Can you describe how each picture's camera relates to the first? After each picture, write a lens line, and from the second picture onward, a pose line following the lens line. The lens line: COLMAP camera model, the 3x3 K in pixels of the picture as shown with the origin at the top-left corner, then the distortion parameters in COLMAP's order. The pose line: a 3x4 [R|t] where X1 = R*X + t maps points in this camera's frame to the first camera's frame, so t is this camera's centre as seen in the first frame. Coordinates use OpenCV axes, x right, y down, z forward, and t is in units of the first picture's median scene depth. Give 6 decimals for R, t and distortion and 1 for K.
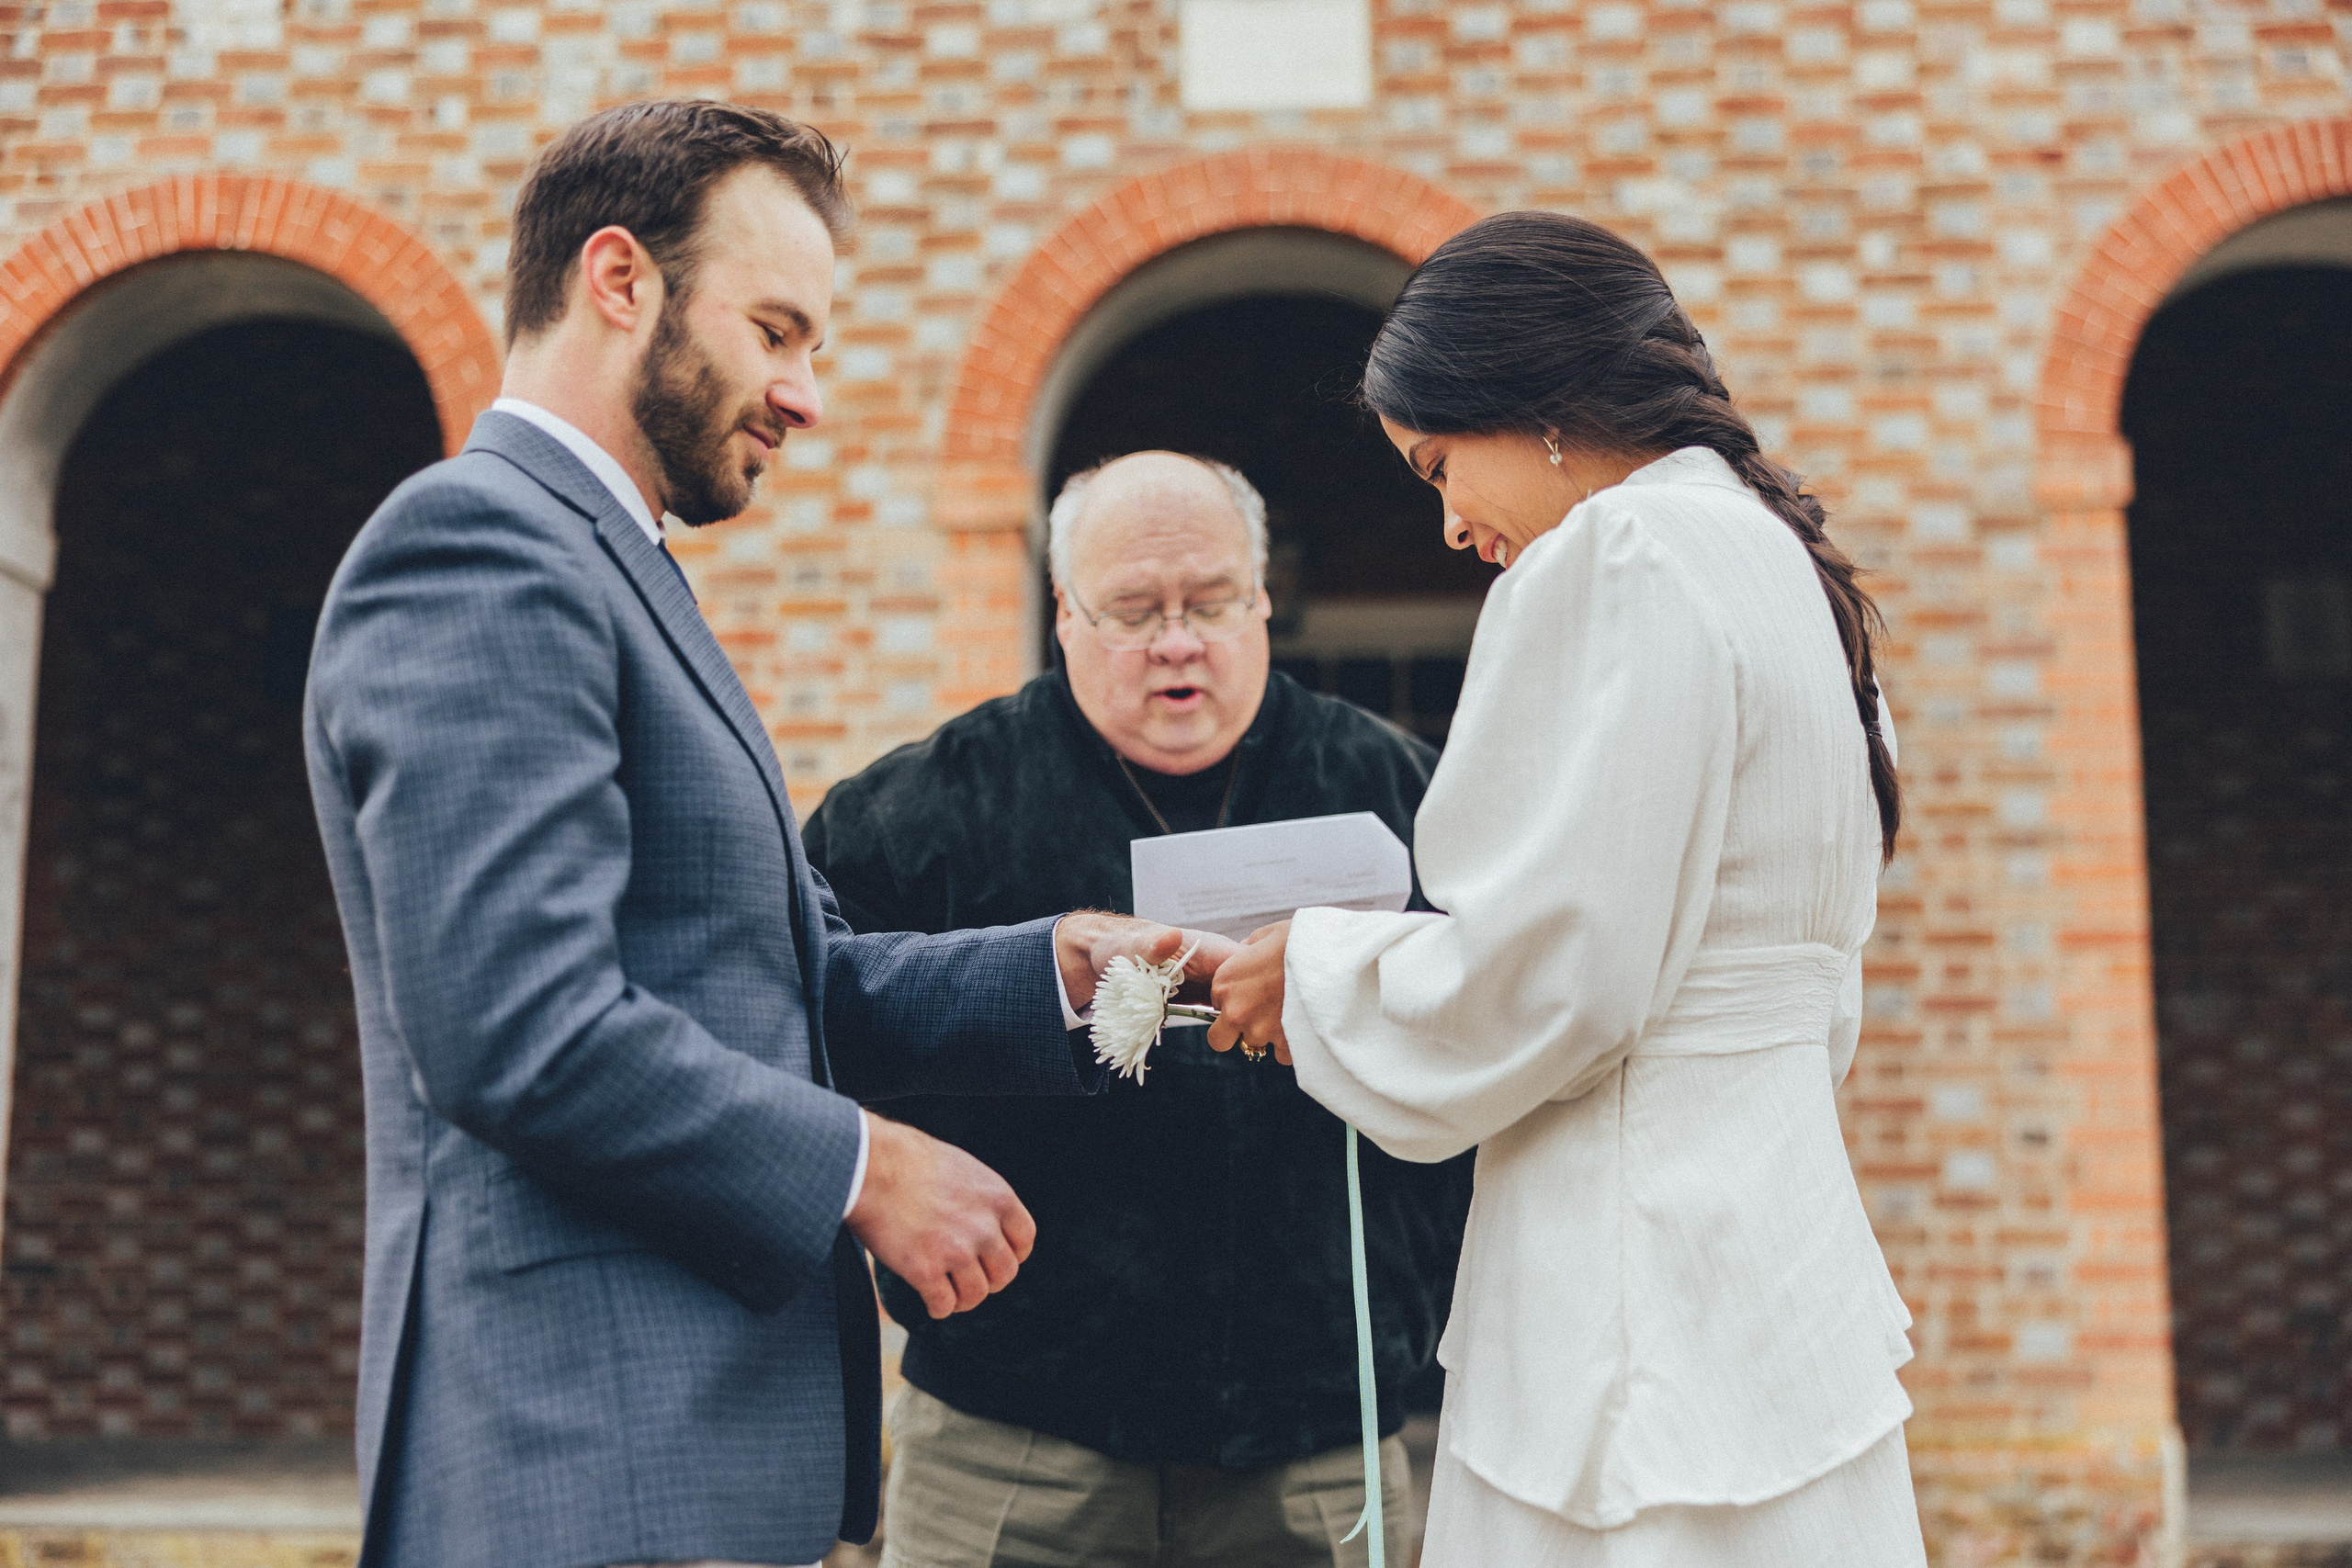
lens RADIAL K [[3038.8, 0, 1187.7], [0, 3038.8, 814.2], [0, 0, 1]] dist [0.006984, 0.000000]
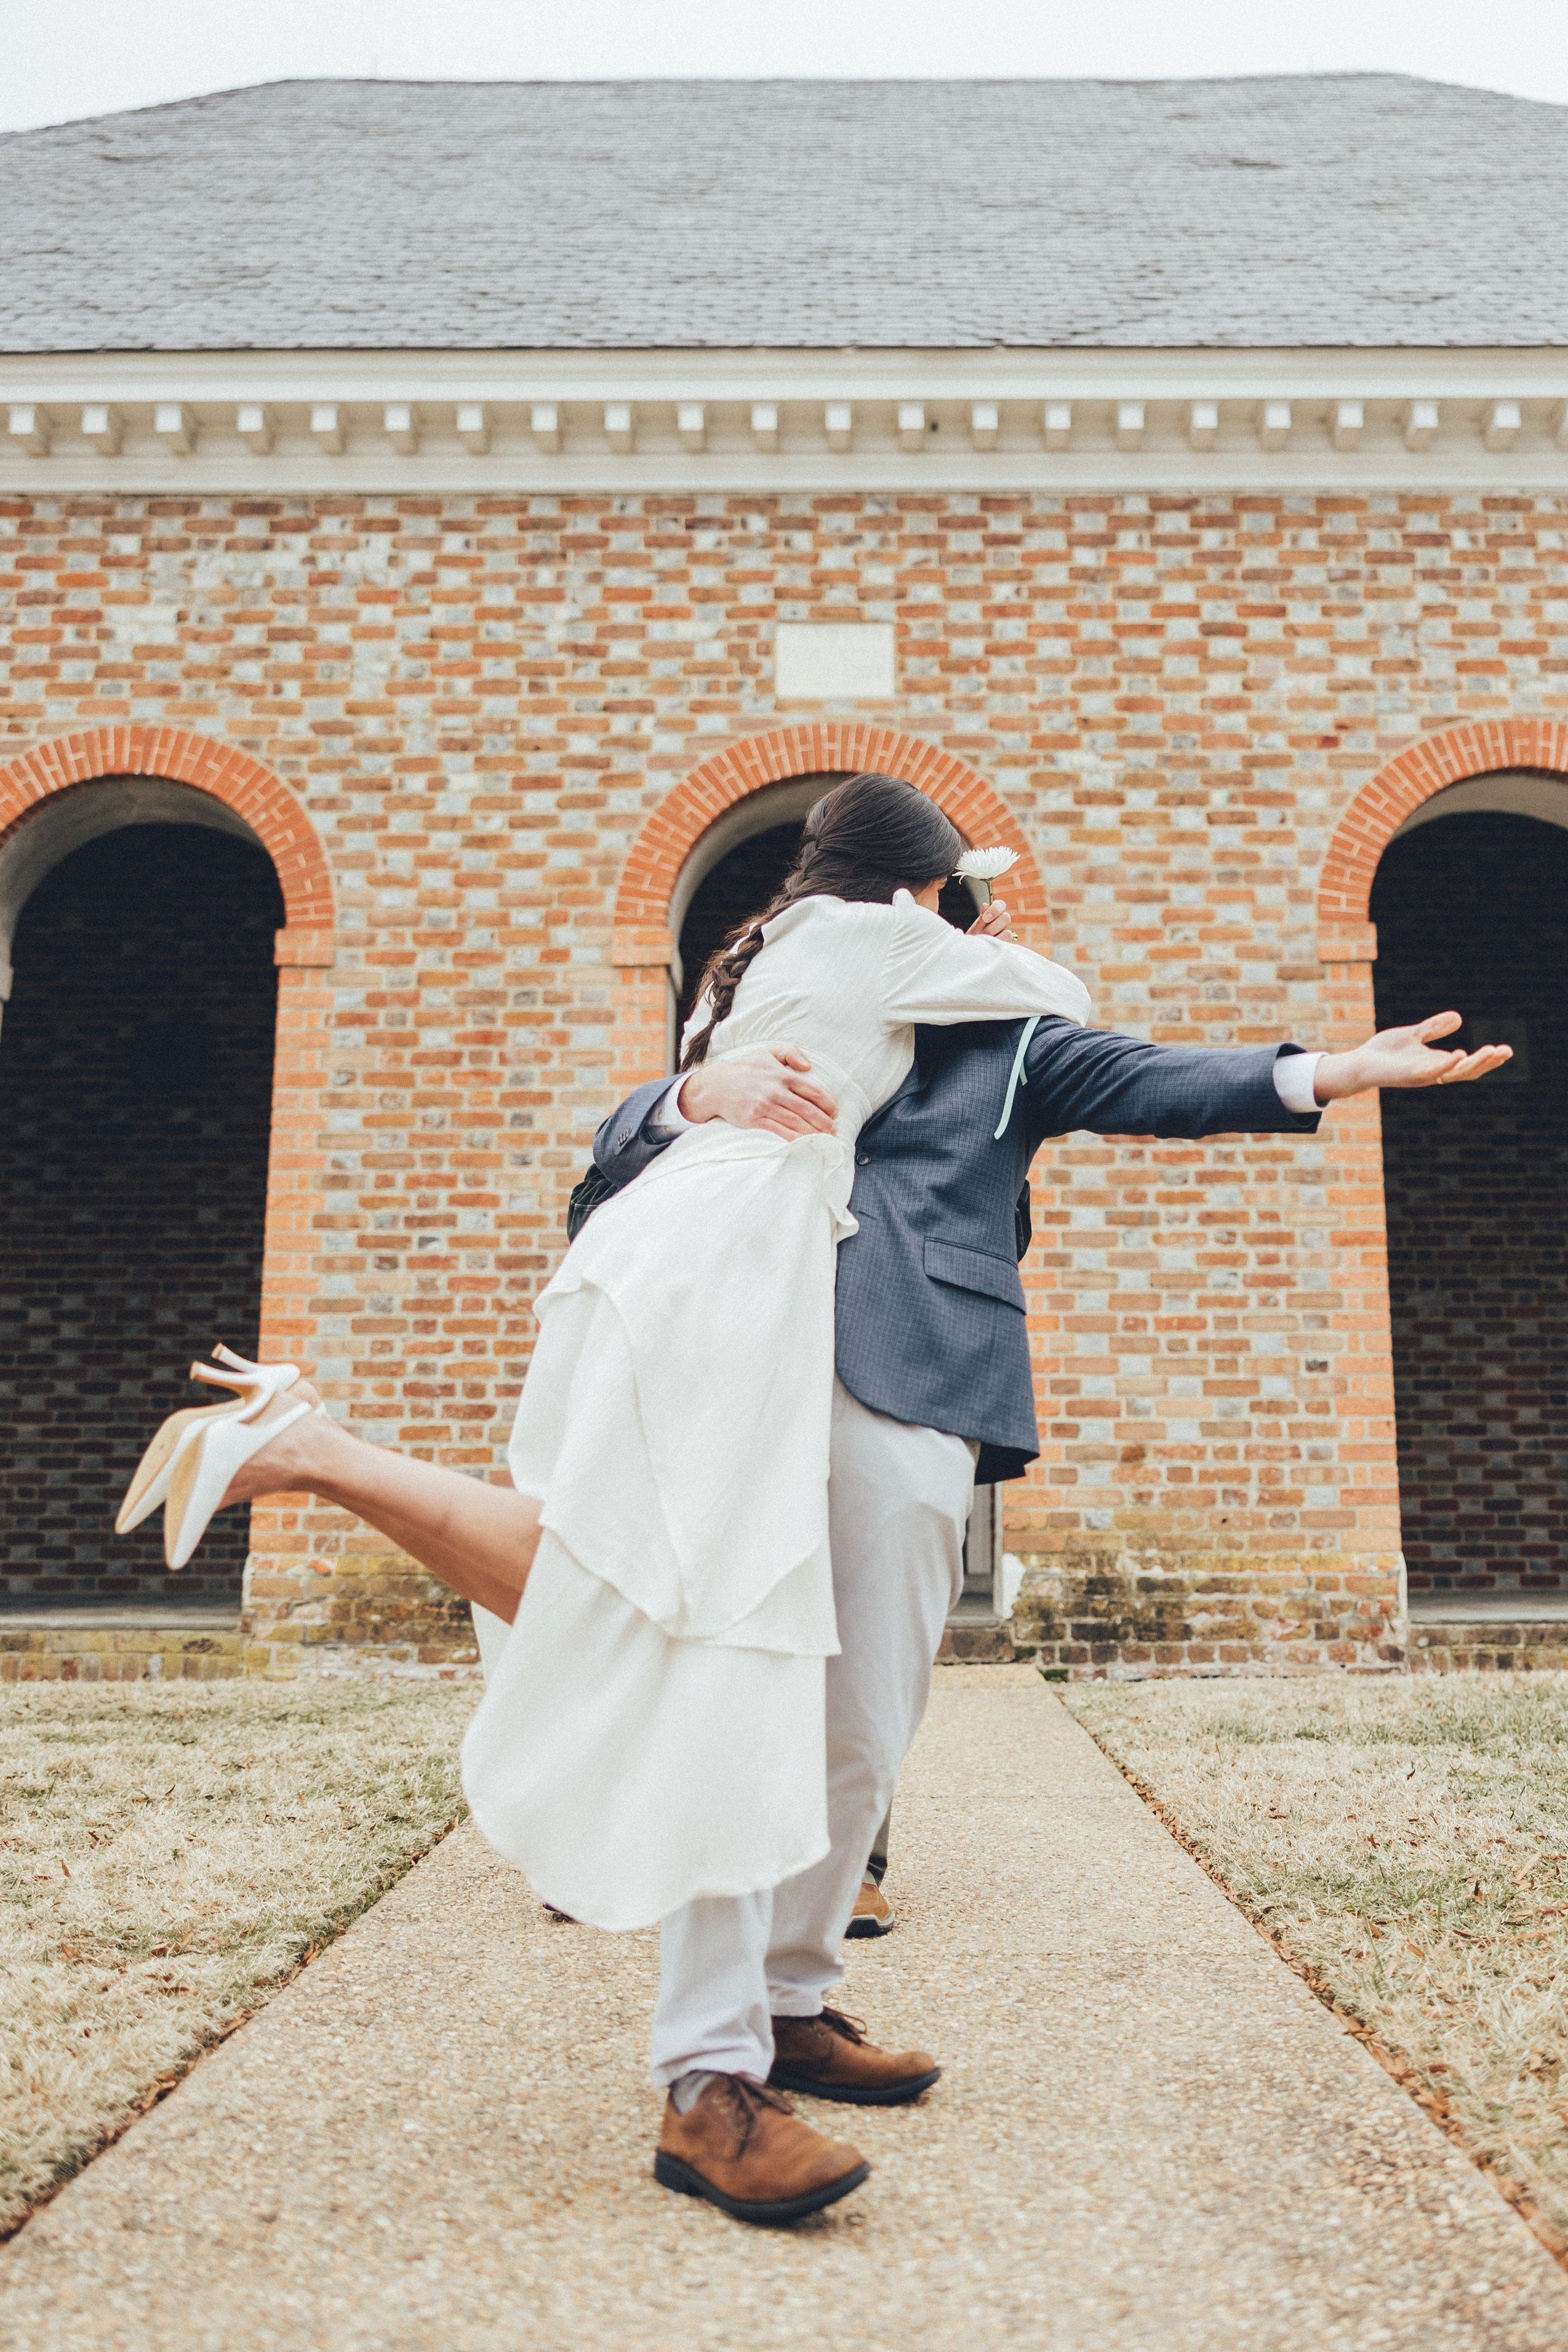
lens RADIAL K [[2227.7, 0, 875.5], [0, 2227.7, 1149.2], [0, 0, 1]] dist [-0.011322, 0.024211]
pose [[0.997829, 0.010578, 0.065003, -0.021748], [-0.008466, 0.999430, -0.032672, 0.033029], [-0.065311, 0.032051, 0.997350, -0.121775]]
